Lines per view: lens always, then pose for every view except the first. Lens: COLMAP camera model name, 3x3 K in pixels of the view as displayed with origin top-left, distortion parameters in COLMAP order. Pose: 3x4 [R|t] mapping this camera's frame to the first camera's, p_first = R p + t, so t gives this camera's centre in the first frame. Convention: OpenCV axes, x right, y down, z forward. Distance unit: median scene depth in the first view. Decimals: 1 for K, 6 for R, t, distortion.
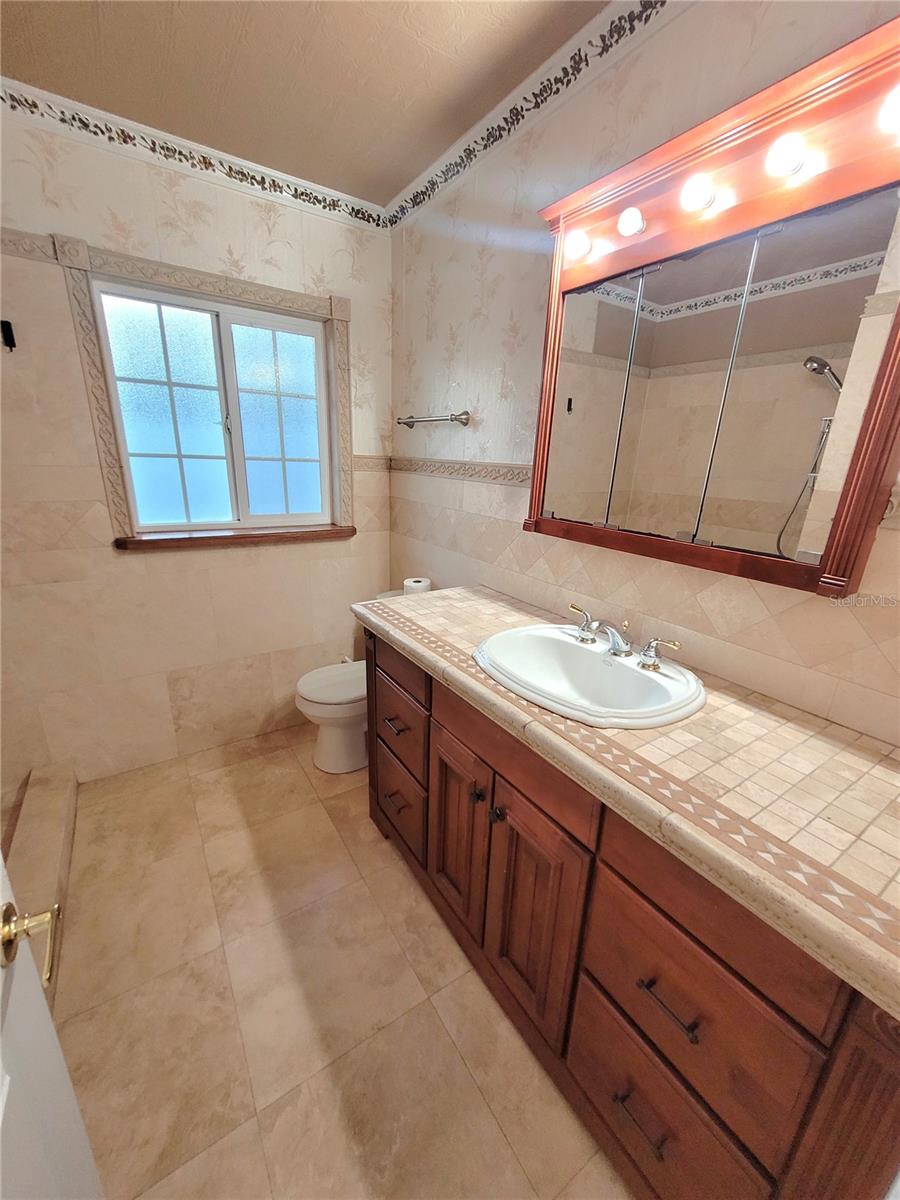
lens RADIAL K [[464.2, 0, 450.0], [0, 464.2, 600.0], [0, 0, 1]] dist [0.008790, -0.000273]
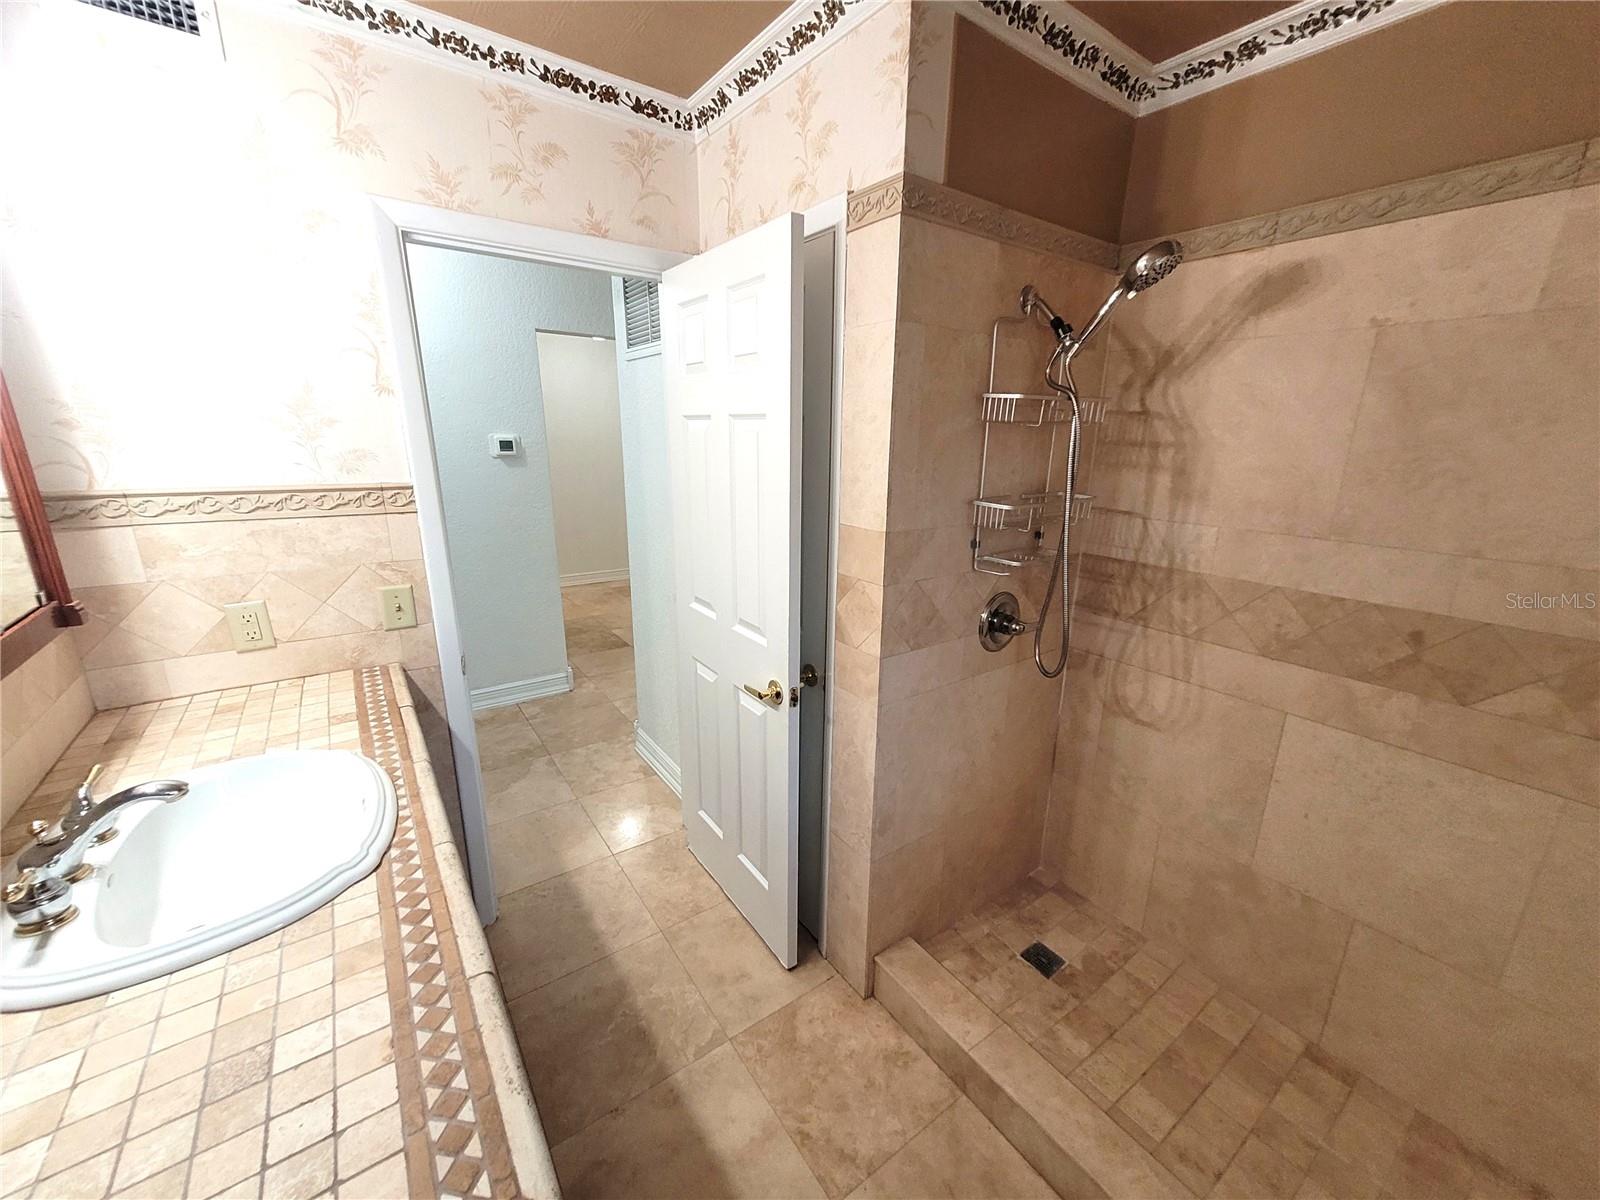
lens RADIAL K [[618.9, 0, 800.0], [0, 618.9, 600.0], [0, 0, 1]] dist [0.008790, -0.000273]
pose [[-0.998352, -0.041528, -0.039603, -0.494475], [-0.056382, 0.838322, 0.542252, -0.689428], [0.010681, 0.543591, -0.839282, 1.753773]]
